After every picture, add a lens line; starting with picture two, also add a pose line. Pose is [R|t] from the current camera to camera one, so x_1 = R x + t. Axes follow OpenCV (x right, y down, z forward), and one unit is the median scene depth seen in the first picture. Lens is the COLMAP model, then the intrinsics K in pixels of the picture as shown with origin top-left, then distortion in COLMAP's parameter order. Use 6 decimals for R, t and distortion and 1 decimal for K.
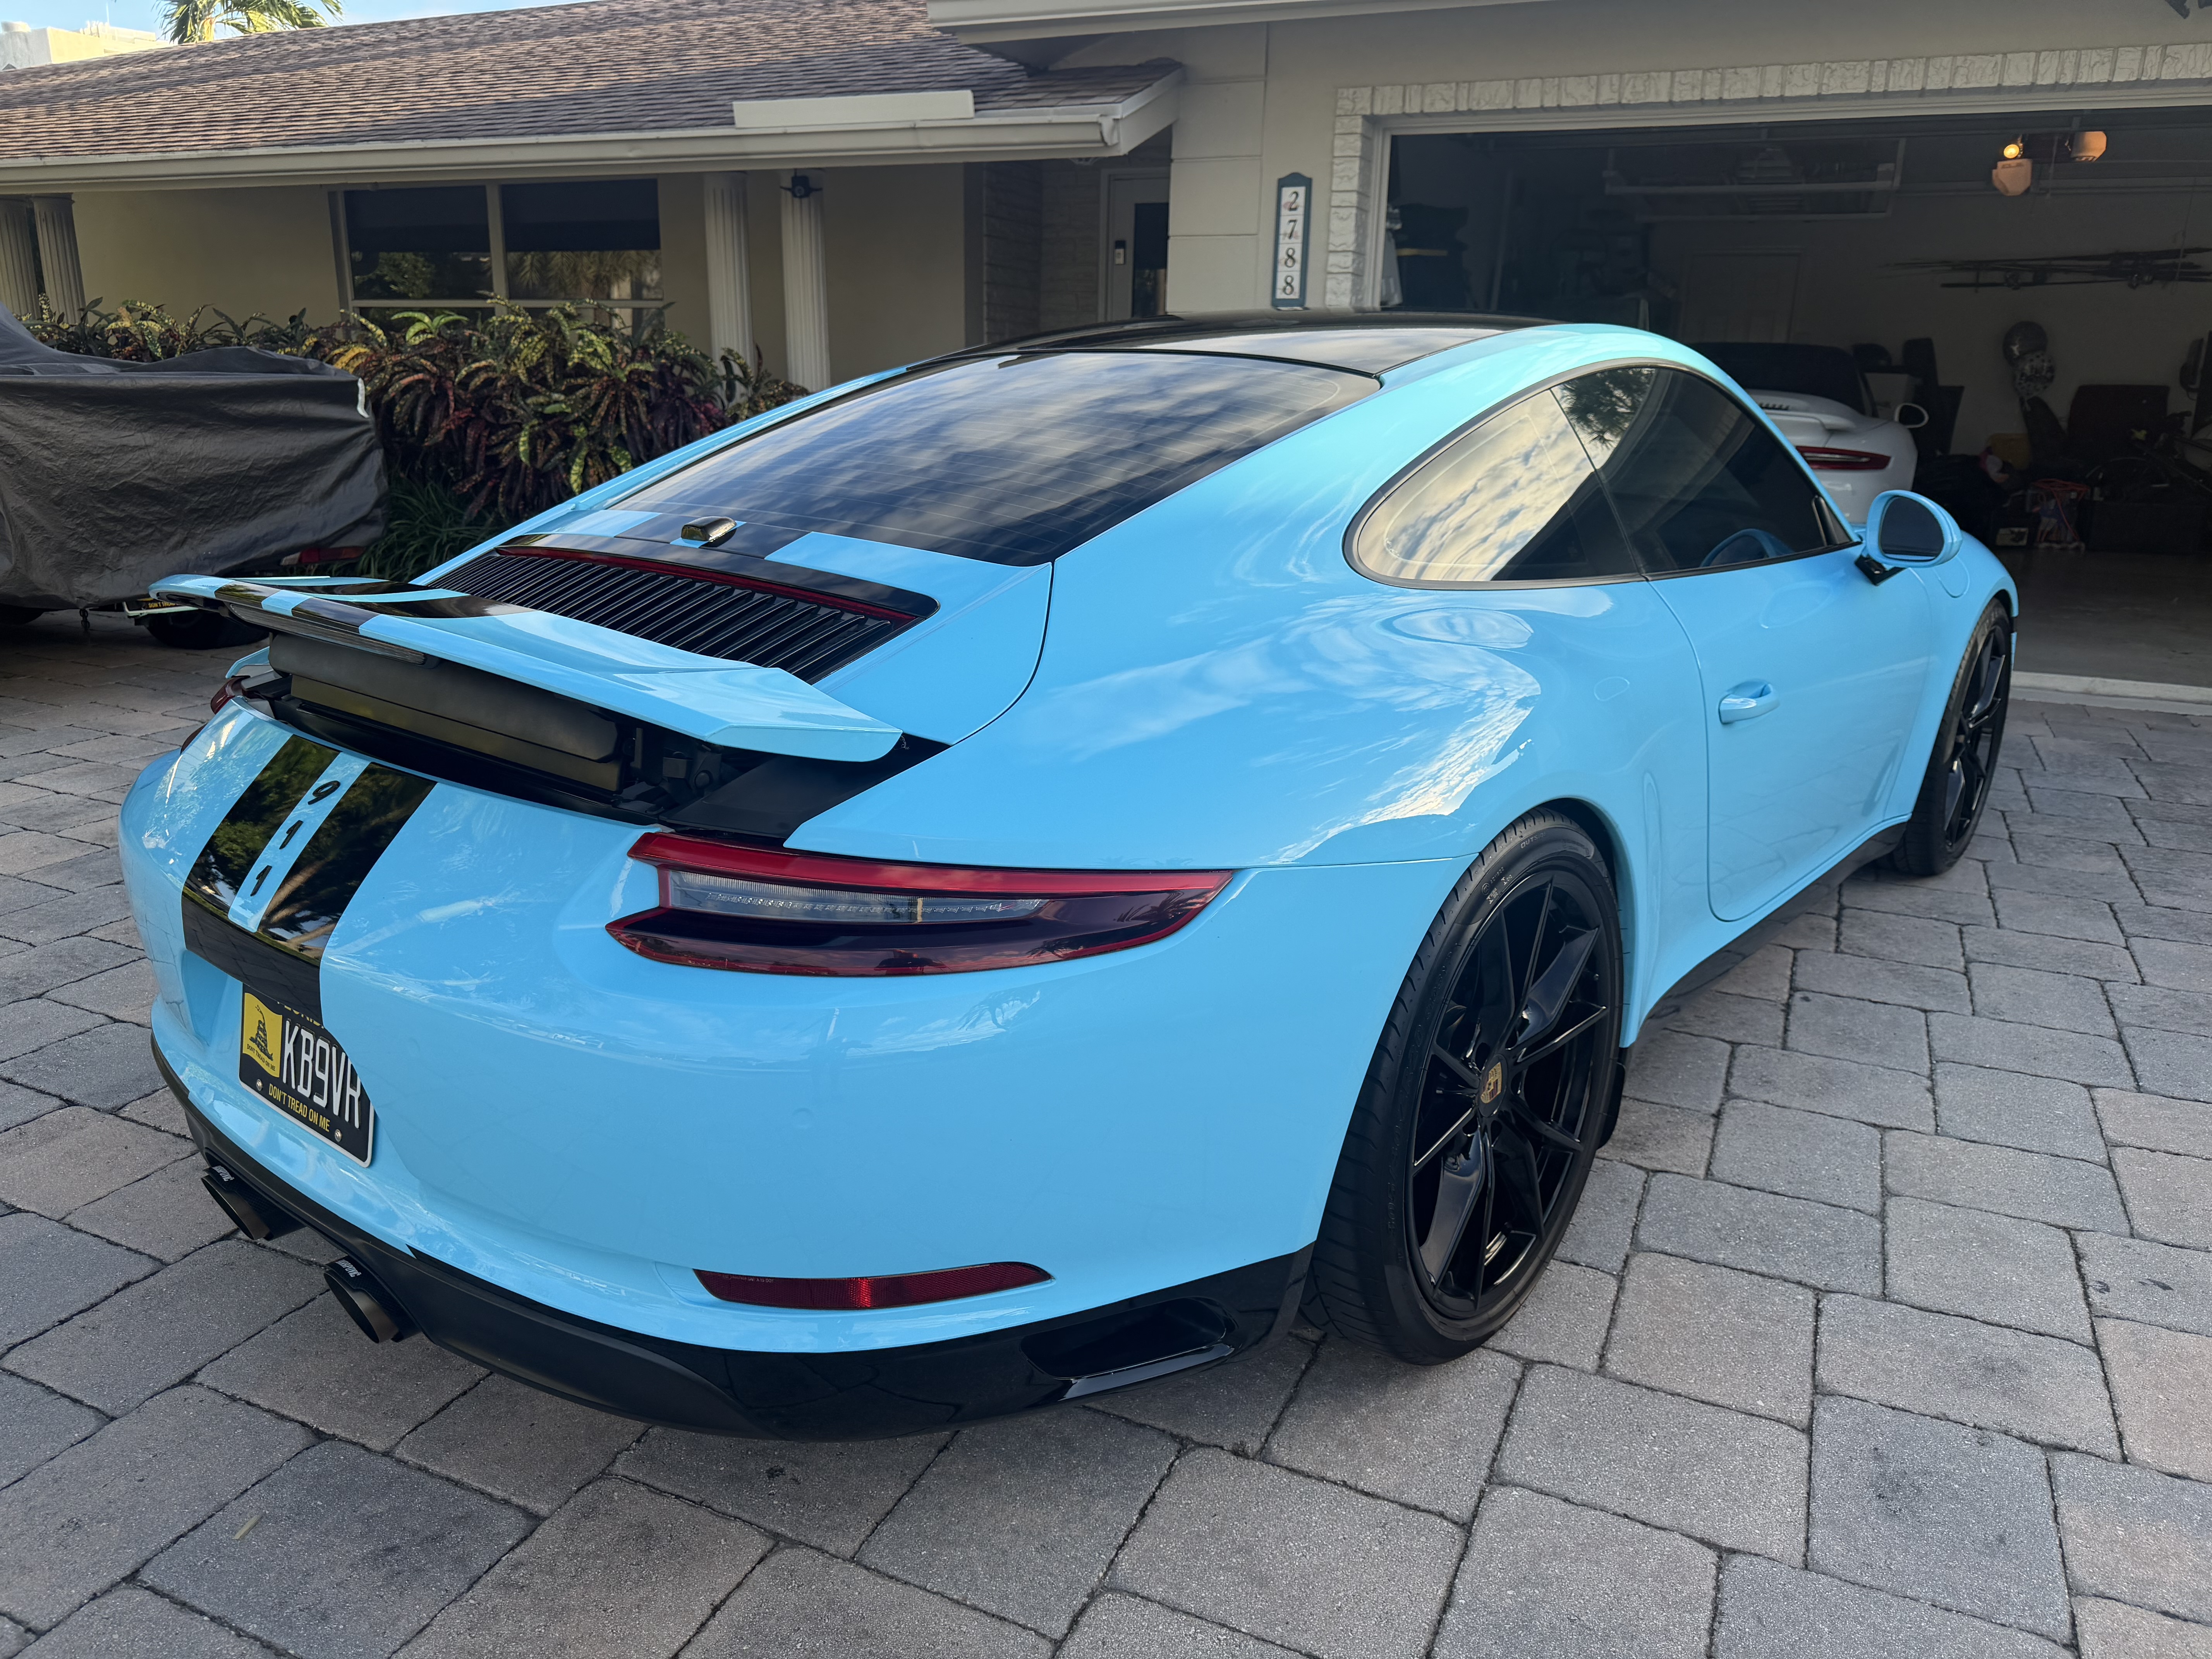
lens RADIAL K [[1561.8, 0, 1106.2], [0, 1561.8, 836.8], [0, 0, 1]] dist [-0.002909, 0.002732]
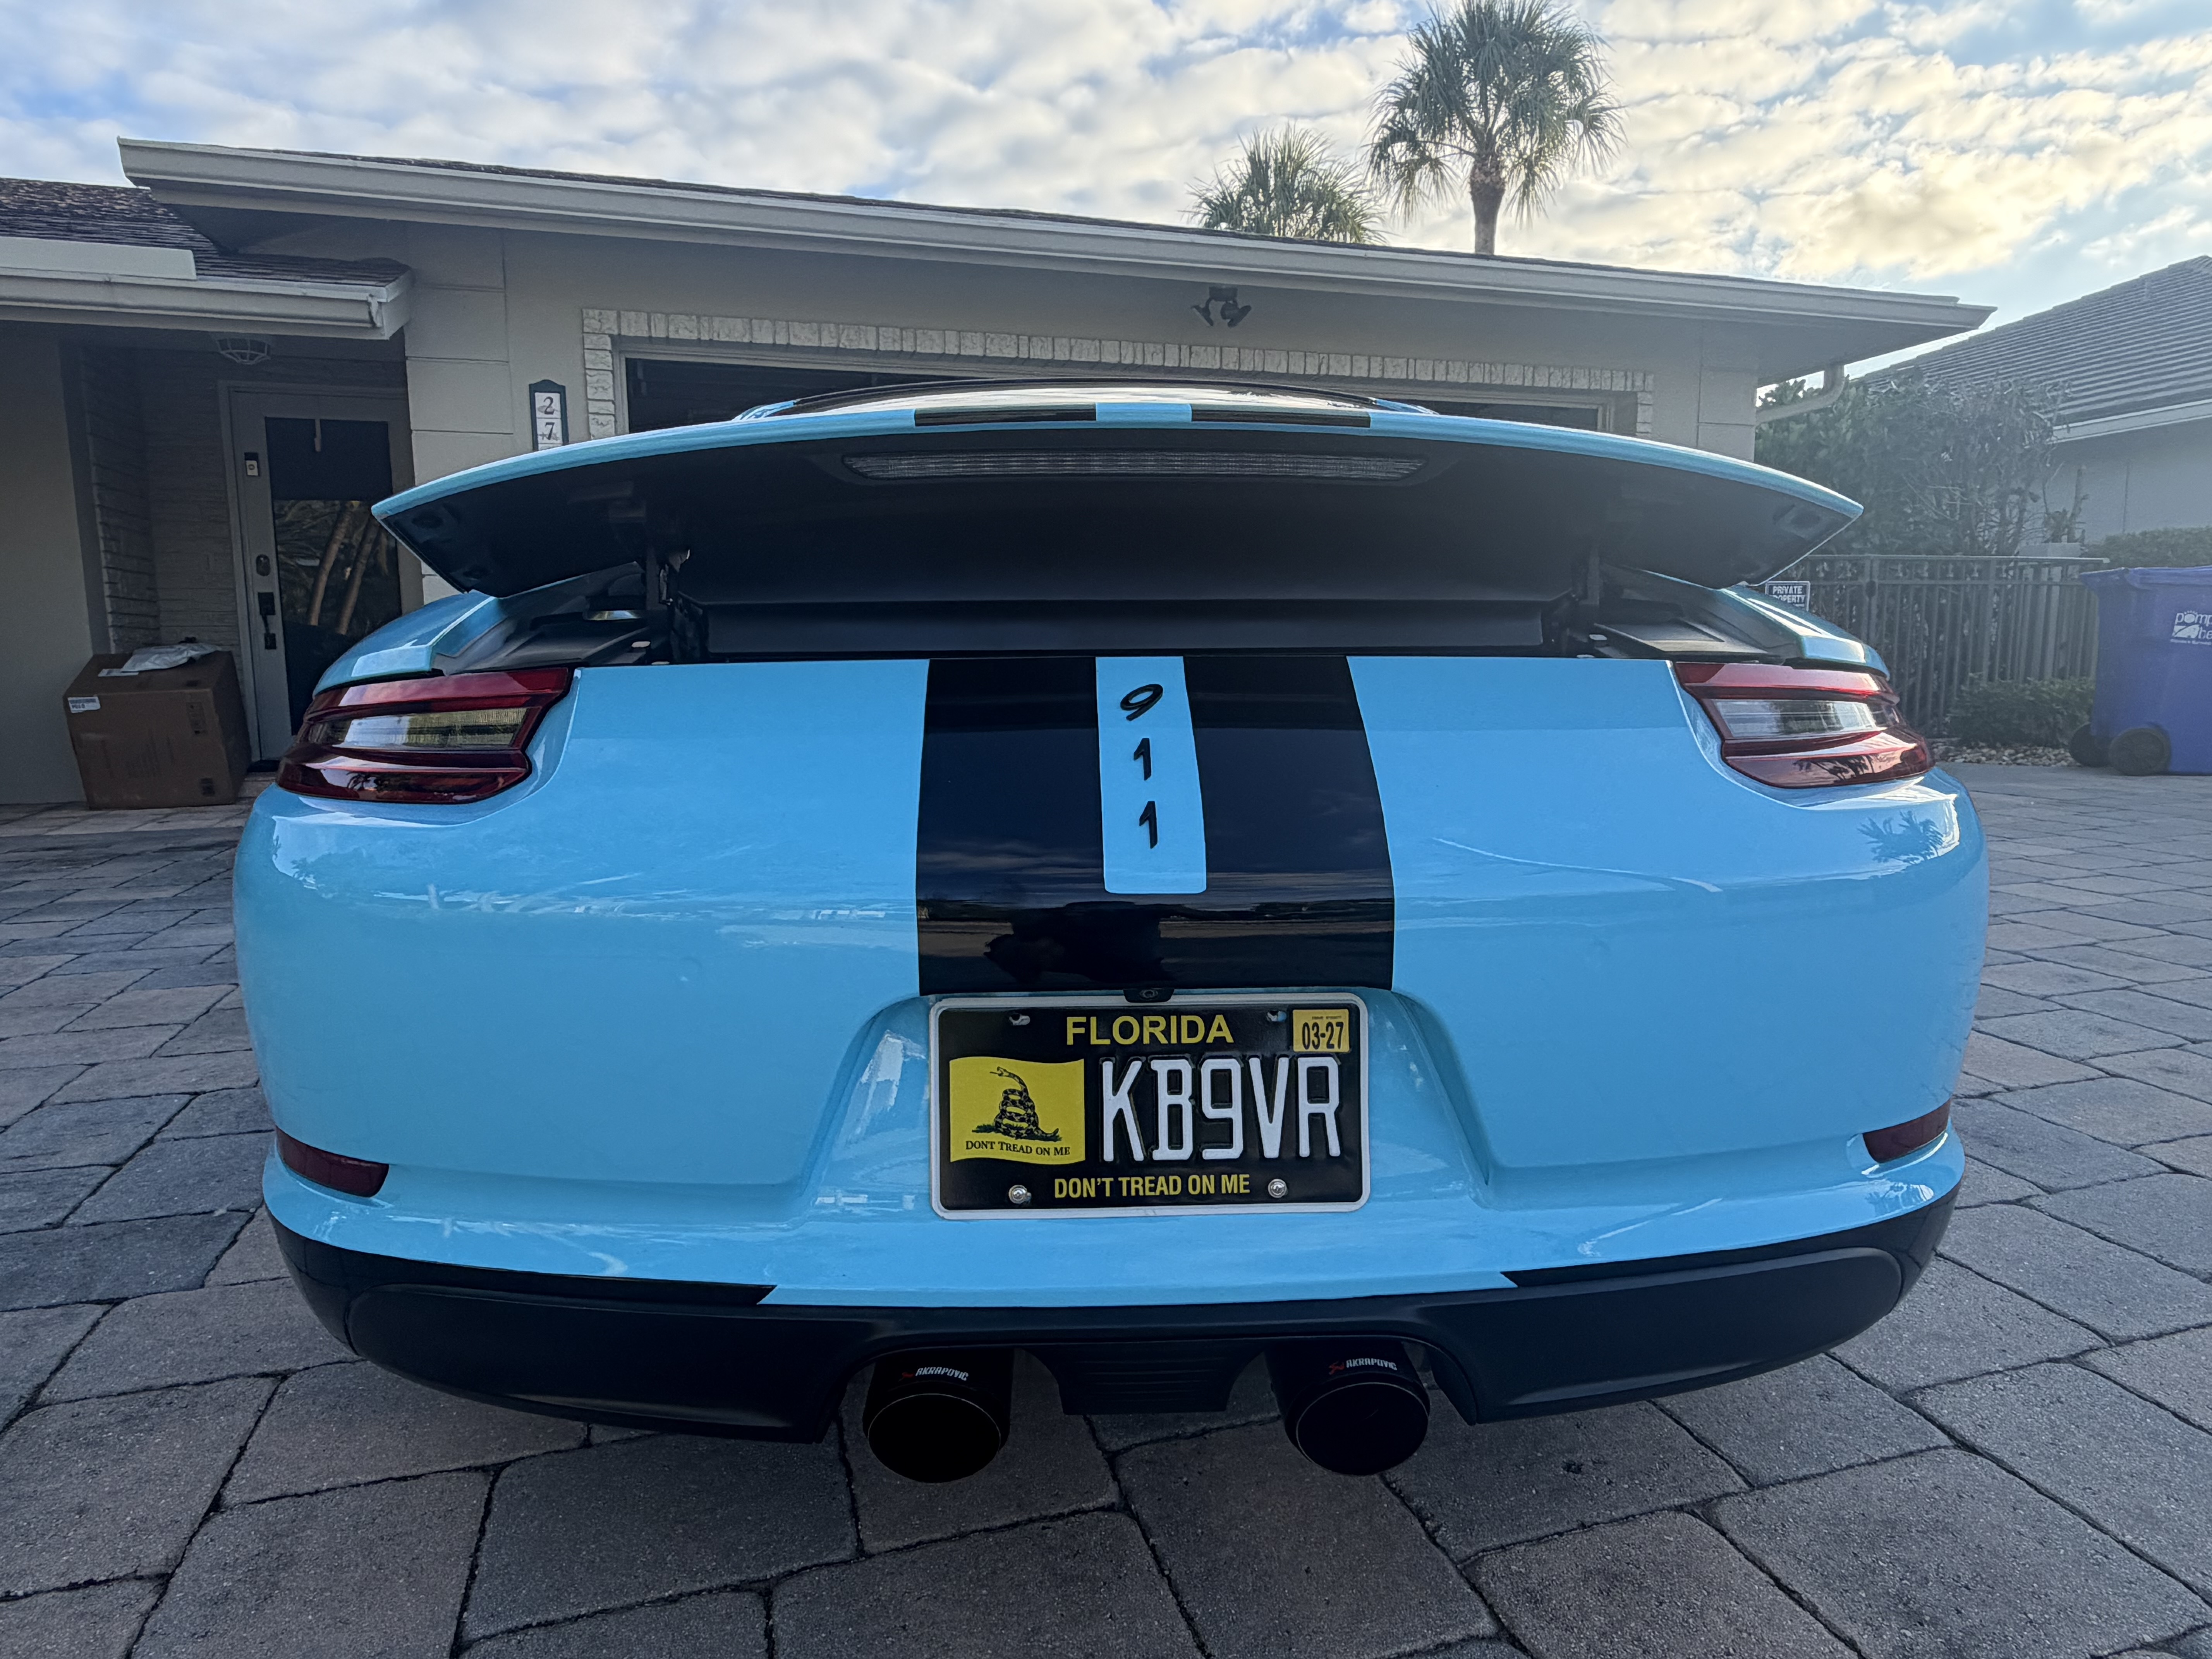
lens RADIAL K [[1315.8, 0, 1108.2], [0, 1315.8, 820.7], [0, 0, 1]] dist [0.006843, -0.002760]
pose [[0.750882, -0.113929, 0.650536, -0.228073], [0.210930, 0.974790, -0.072750, 0.015764], [-0.625848, 0.191845, 0.755983, 0.147965]]
